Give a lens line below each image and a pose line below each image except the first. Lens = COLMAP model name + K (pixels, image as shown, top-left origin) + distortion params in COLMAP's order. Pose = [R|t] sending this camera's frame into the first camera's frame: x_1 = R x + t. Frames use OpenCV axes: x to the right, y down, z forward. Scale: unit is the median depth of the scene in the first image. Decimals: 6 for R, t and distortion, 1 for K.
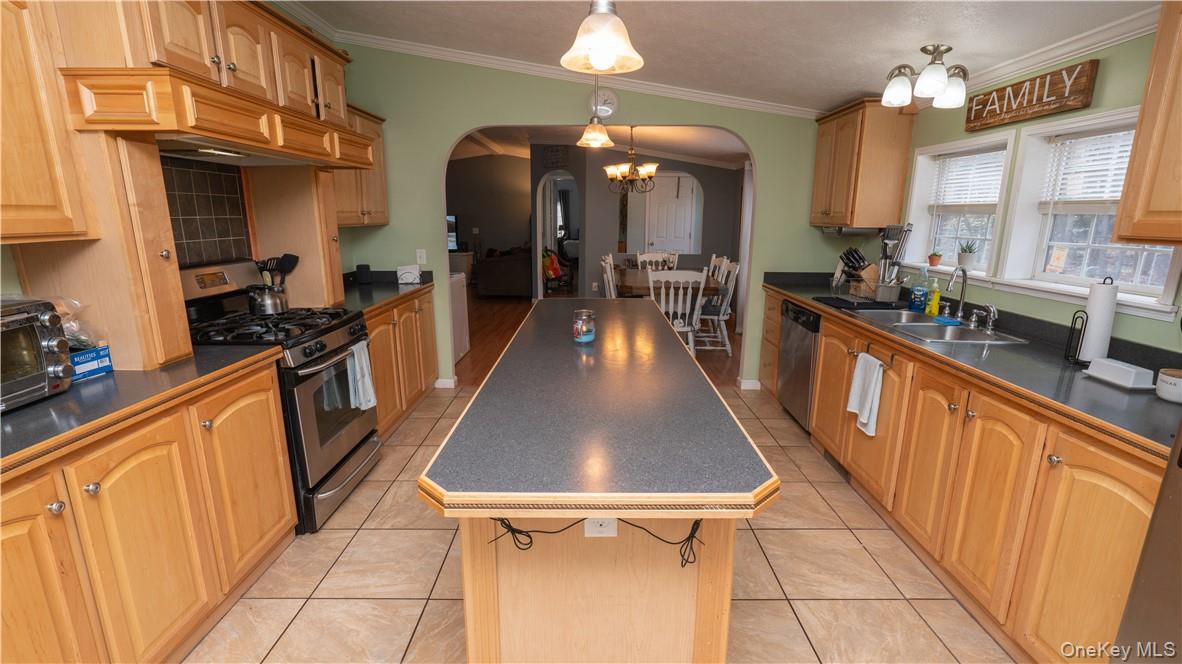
lens RADIAL K [[520.2, 0, 599.2], [0, 520.2, 342.0], [0, 0, 1]] dist [-0.013053, 0.006120]
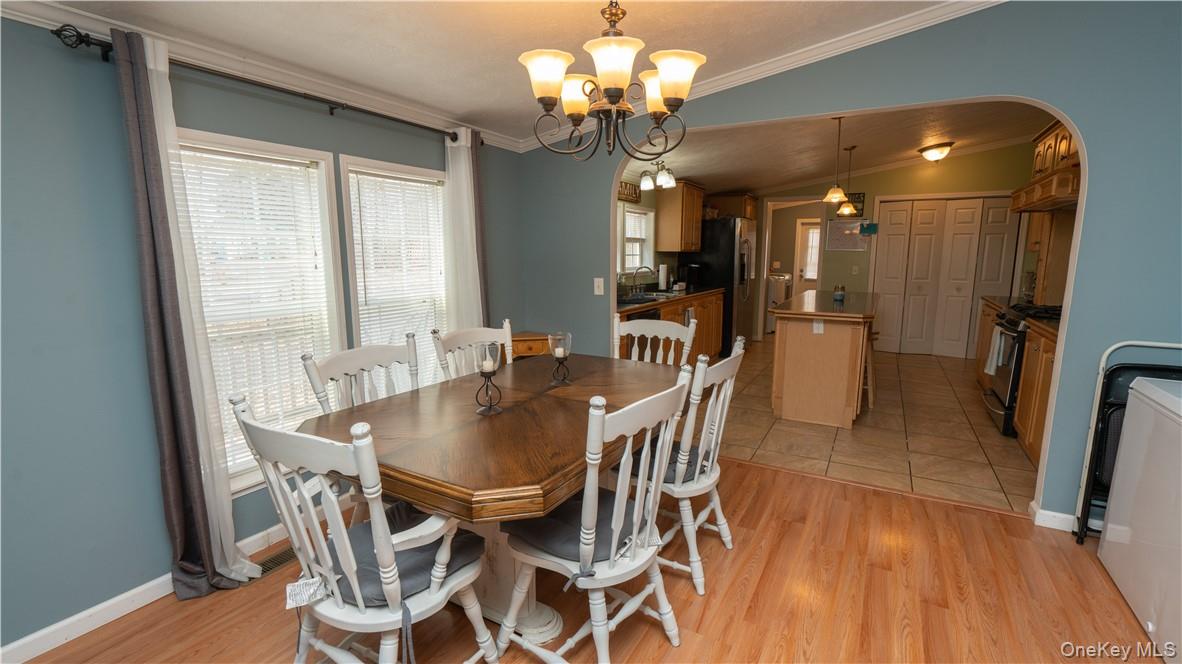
lens RADIAL K [[520.2, 0, 591.0], [0, 520.2, 335.2], [0, 0, 1]] dist [-0.013053, 0.006120]
pose [[-0.870815, -0.084575, 0.484281, -0.167298], [0.112664, 0.924540, 0.364049, -0.676999], [-0.478526, 0.371580, -0.795575, 2.867990]]
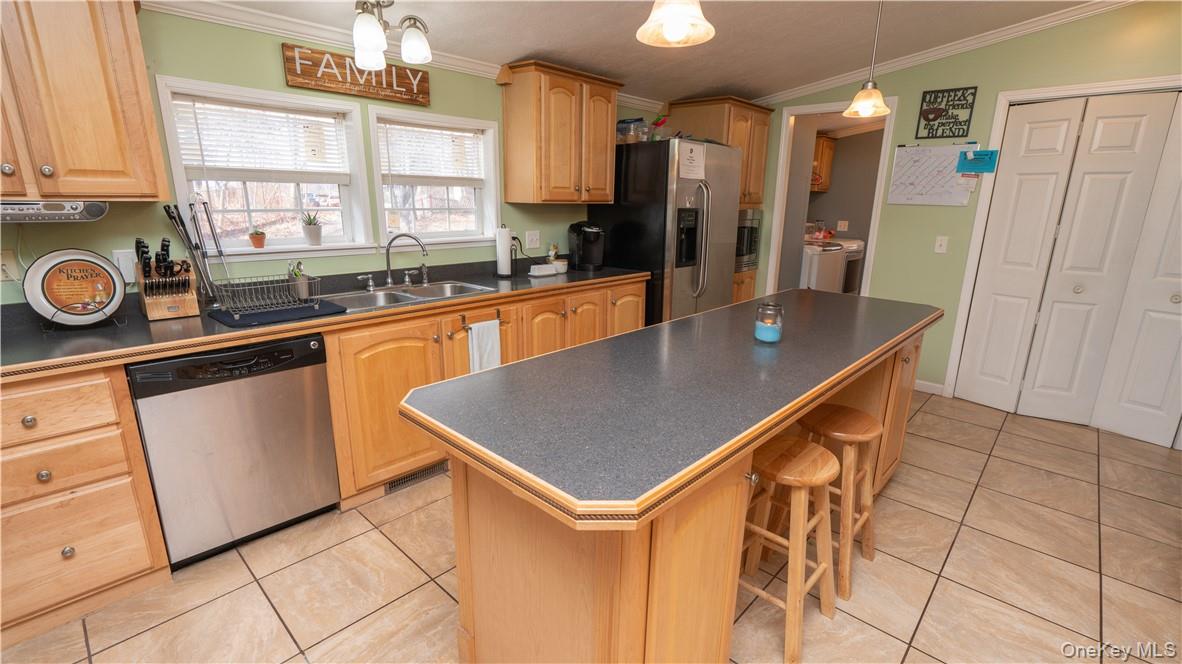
lens RADIAL K [[520.2, 0, 593.5], [0, 520.2, 339.1], [0, 0, 1]] dist [-0.013053, 0.006120]
pose [[-0.727738, -0.193525, 0.657986, -0.324996], [0.148881, 0.891916, 0.426991, -0.346199], [-0.669501, 0.408699, -0.620269, 1.469725]]
